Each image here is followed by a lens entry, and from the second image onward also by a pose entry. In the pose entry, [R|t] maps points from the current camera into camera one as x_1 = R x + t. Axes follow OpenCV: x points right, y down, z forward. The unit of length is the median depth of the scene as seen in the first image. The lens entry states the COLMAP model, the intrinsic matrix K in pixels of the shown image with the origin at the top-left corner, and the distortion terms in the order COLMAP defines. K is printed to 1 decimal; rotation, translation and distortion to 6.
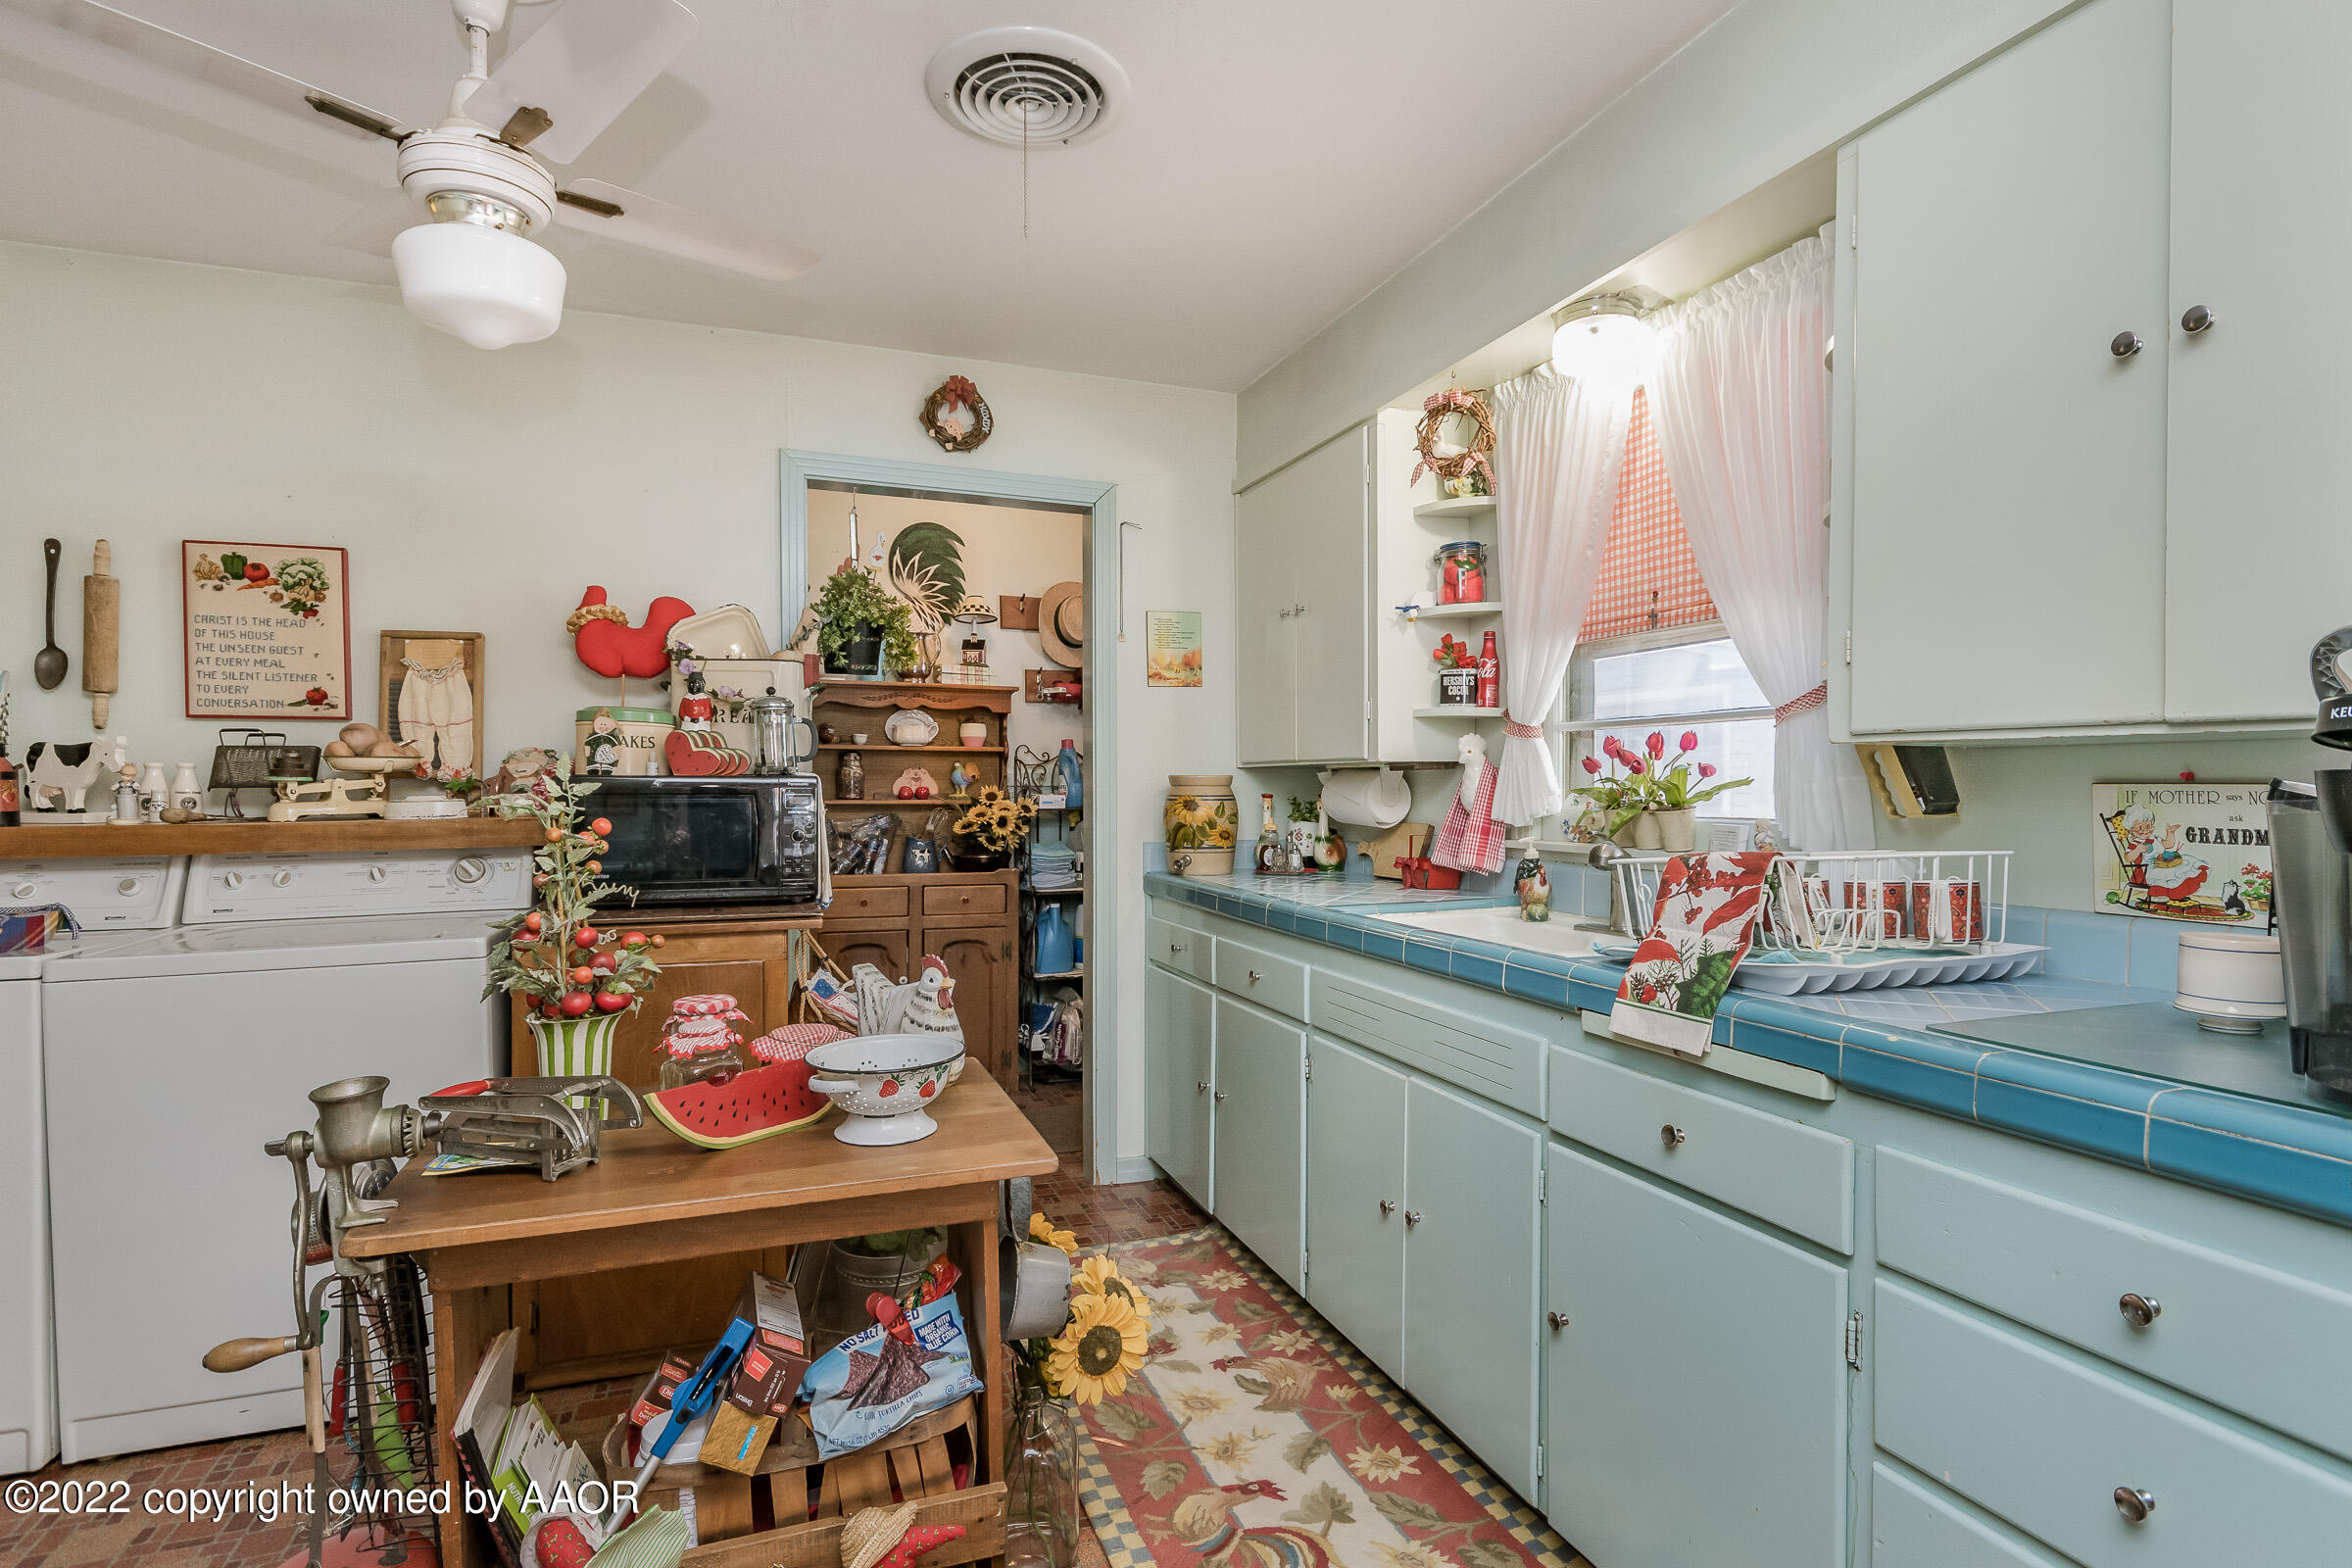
lens RADIAL K [[1136.2, 0, 1212.5], [0, 1136.2, 792.3], [0, 0, 1]] dist [-0.000994, -0.001267]
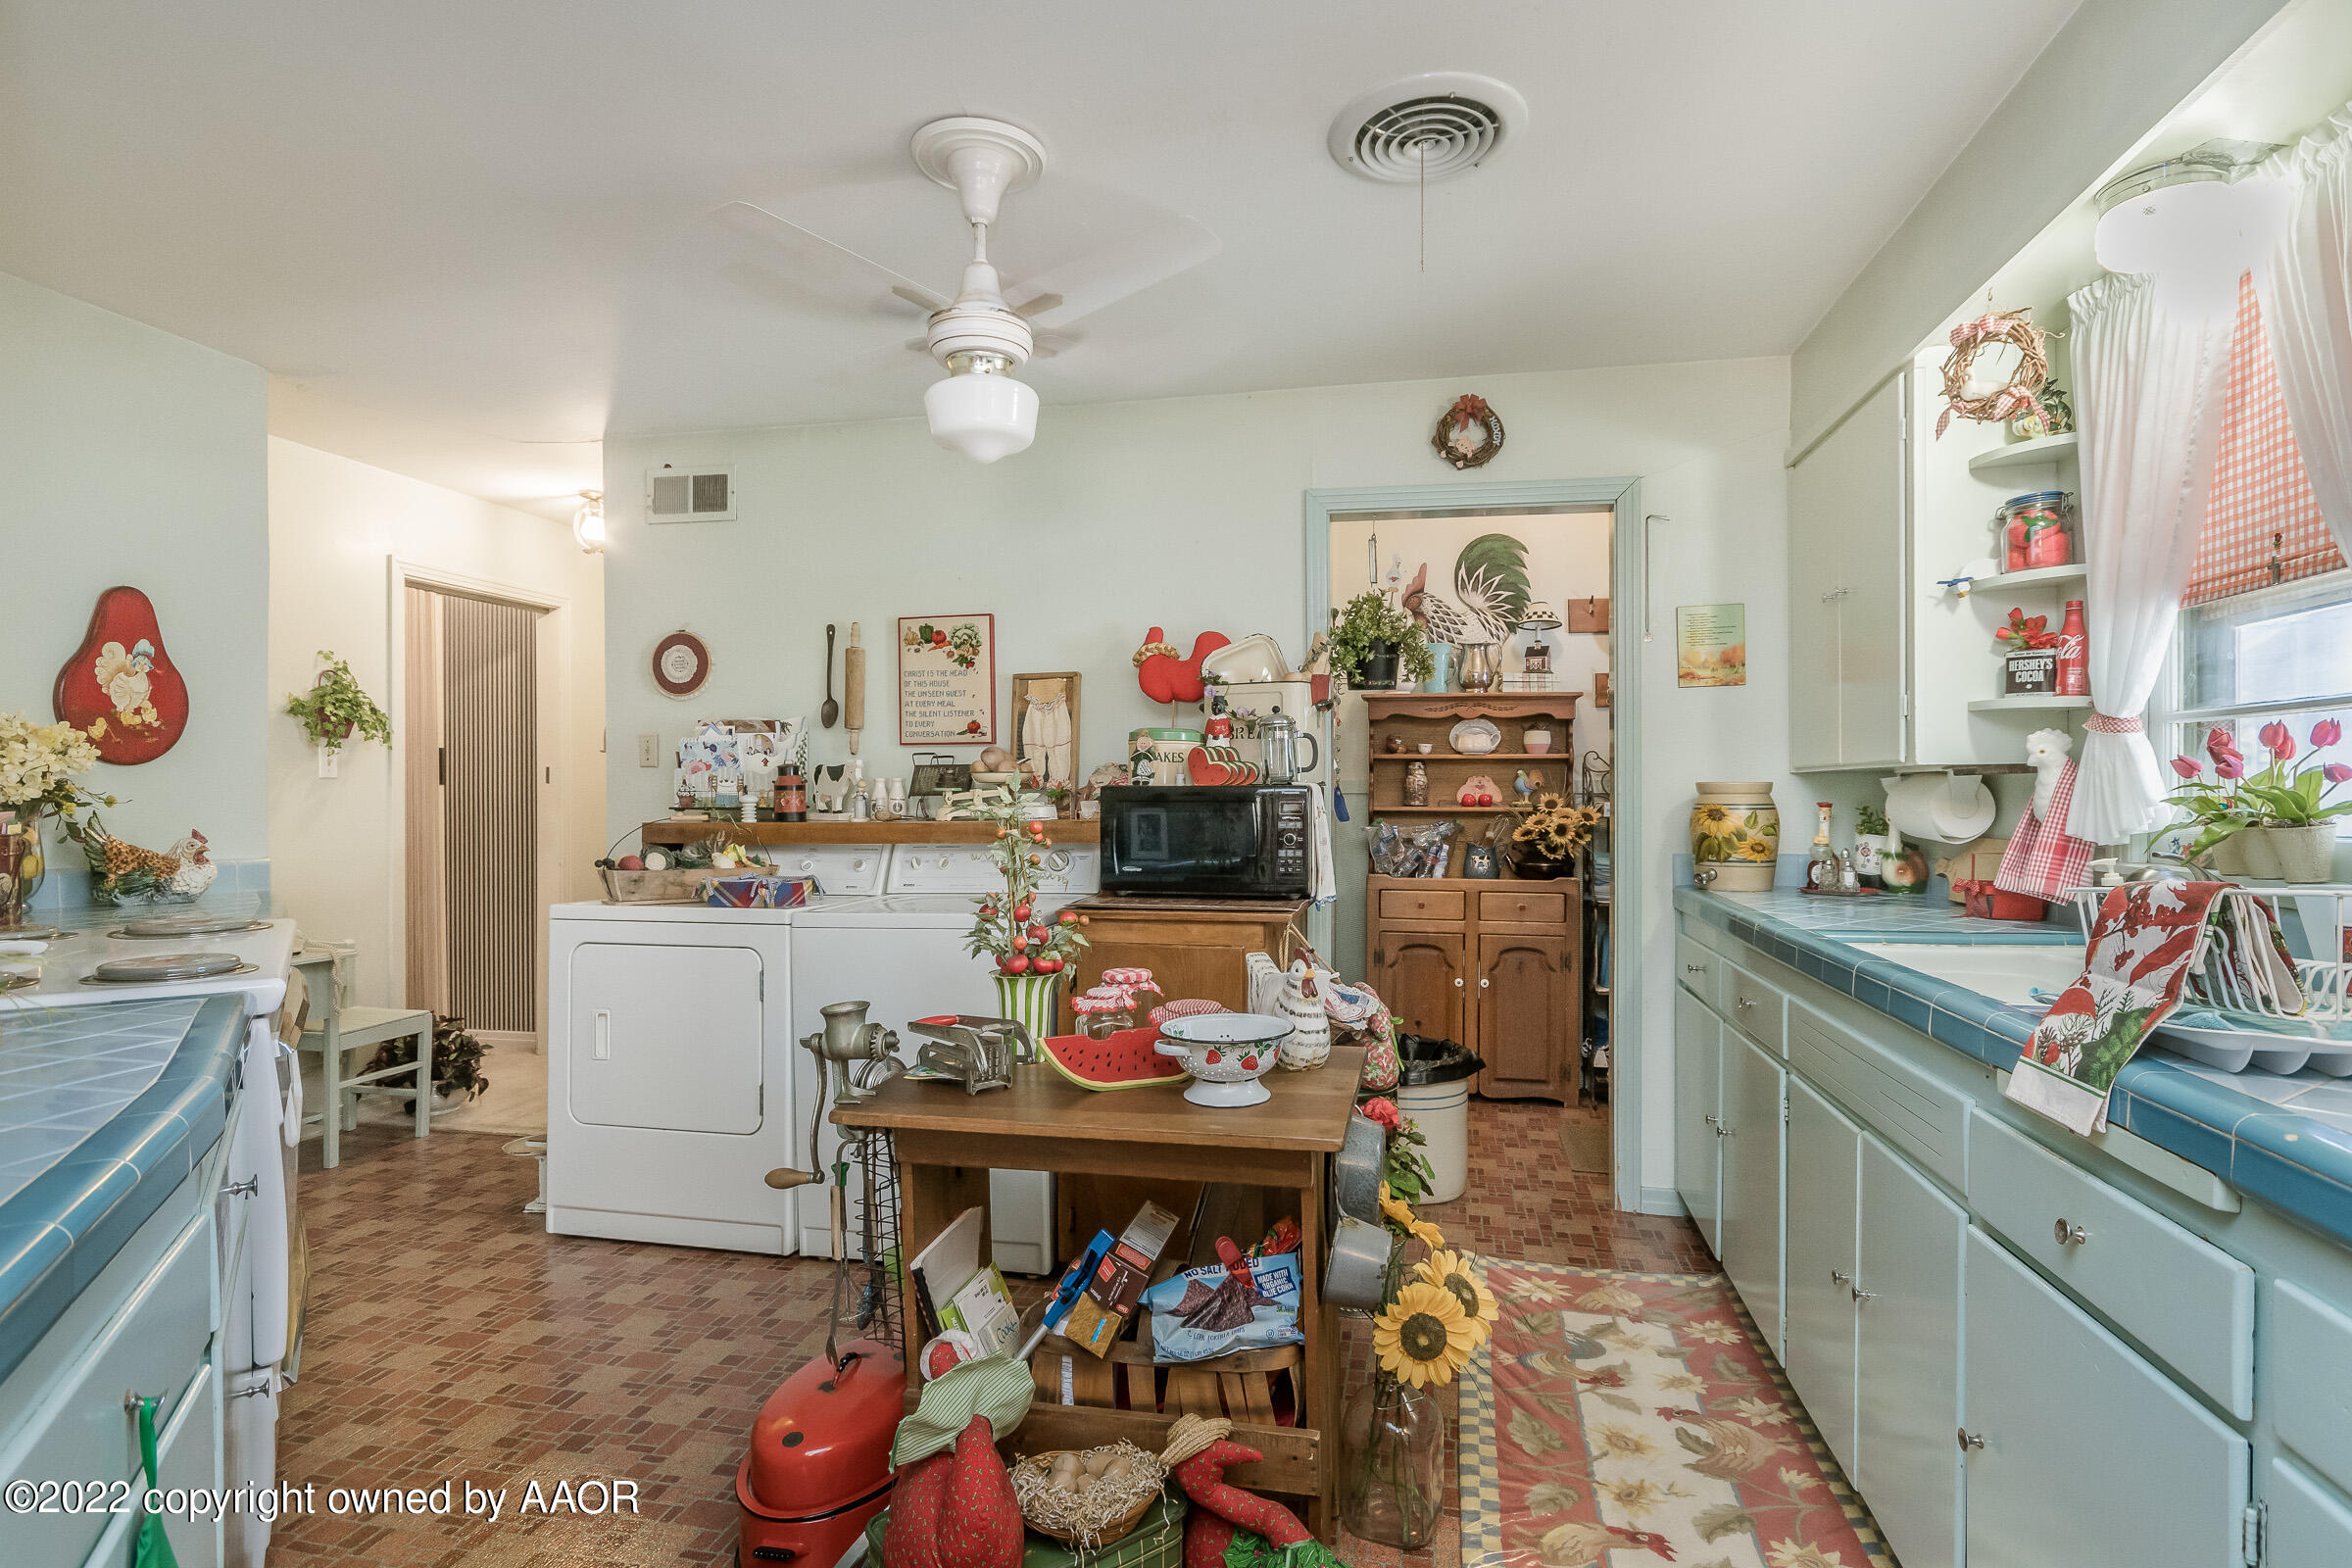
lens RADIAL K [[1136.2, 0, 1212.5], [0, 1136.2, 792.3], [0, 0, 1]] dist [-0.000994, -0.001267]
pose [[0.858940, -0.001490, -0.512075, 0.143372], [-0.001652, 0.999982, -0.005681, -0.001163], [0.512074, 0.005726, 0.858922, 0.001764]]
